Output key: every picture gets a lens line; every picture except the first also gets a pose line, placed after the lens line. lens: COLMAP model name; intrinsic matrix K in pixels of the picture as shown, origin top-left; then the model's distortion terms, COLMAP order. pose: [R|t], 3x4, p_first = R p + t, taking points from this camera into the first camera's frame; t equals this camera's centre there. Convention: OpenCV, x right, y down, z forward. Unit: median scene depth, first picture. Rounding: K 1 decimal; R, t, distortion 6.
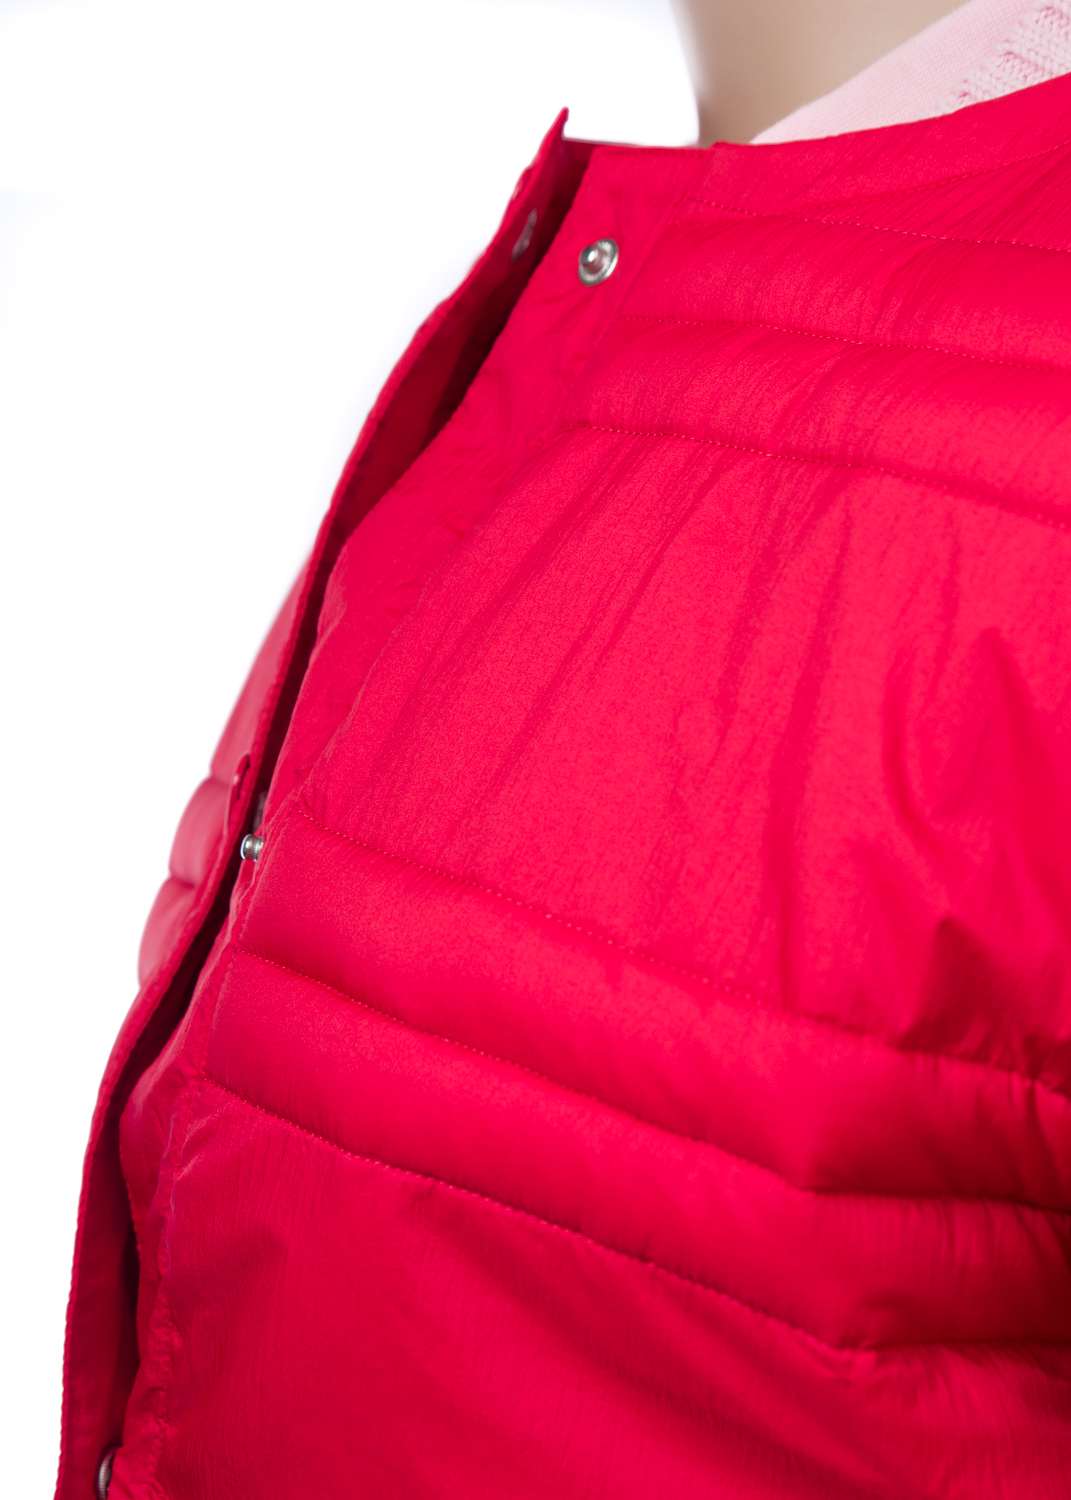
lens RADIAL K [[3380.3, 0, 535.5], [0, 3380.3, 750.0], [0, 0, 1]] dist [-0.065090, 0.106279]
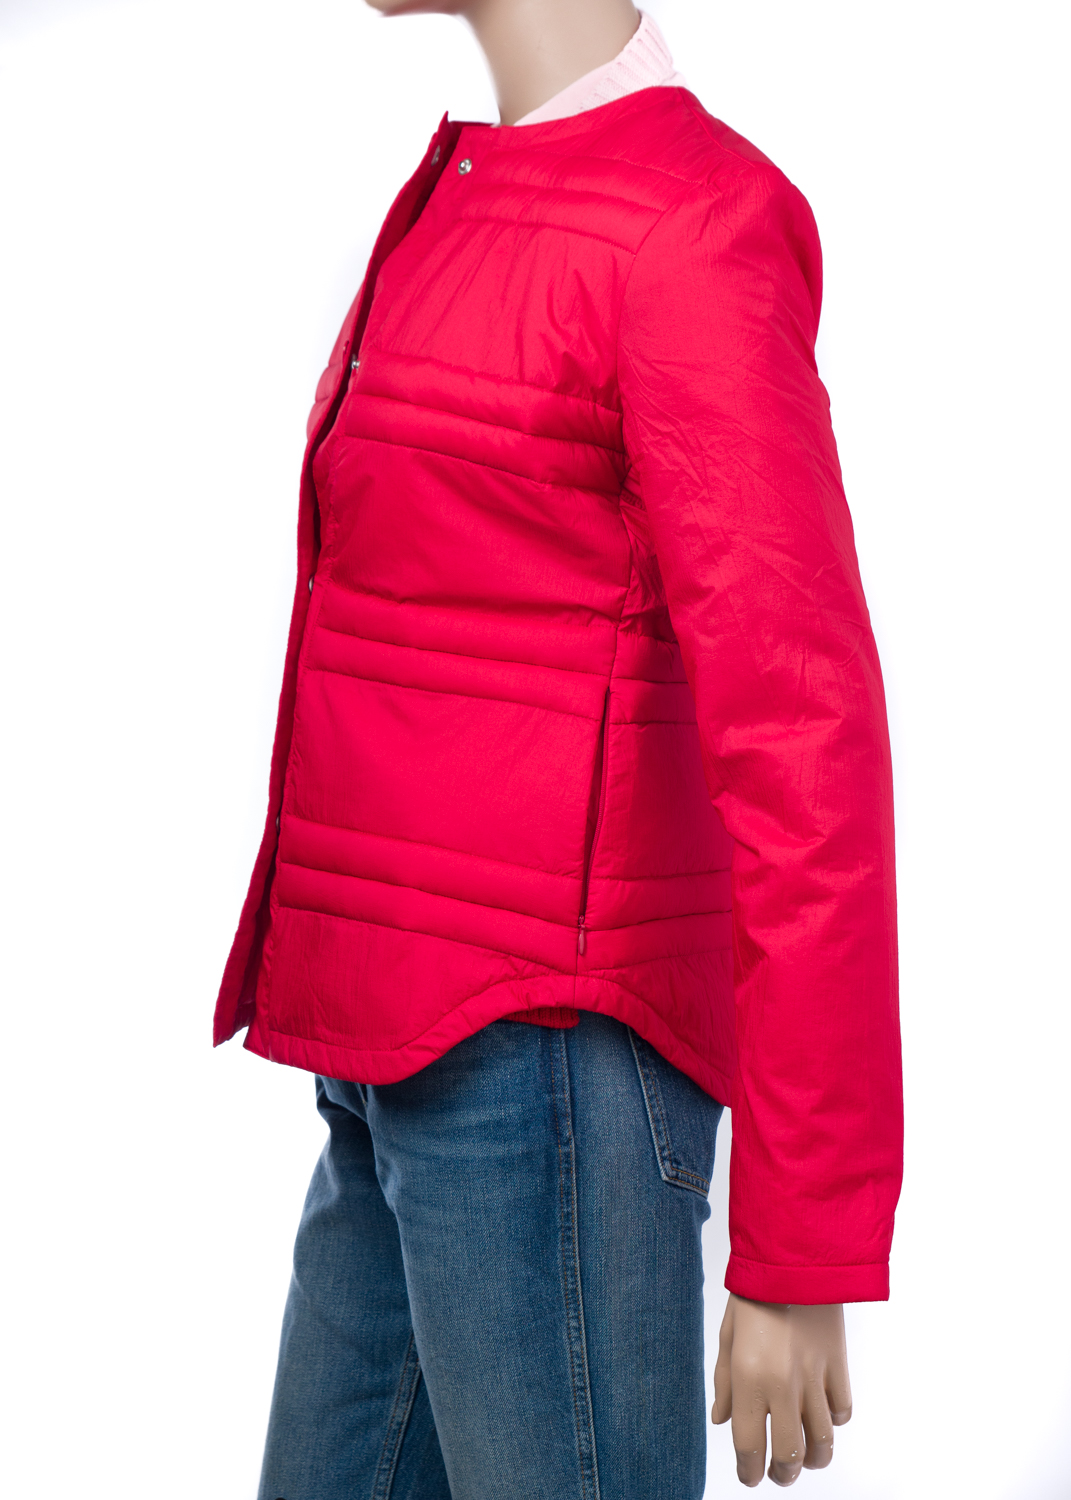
lens RADIAL K [[3321.4, 0, 535.5], [0, 3321.4, 750.0], [0, 0, 1]] dist [0.048674, 0.215398]
pose [[0.999395, -0.031187, 0.015417, 0.022266], [0.030759, 0.999156, 0.027239, 0.325970], [-0.016254, -0.026748, 0.999510, -2.179081]]
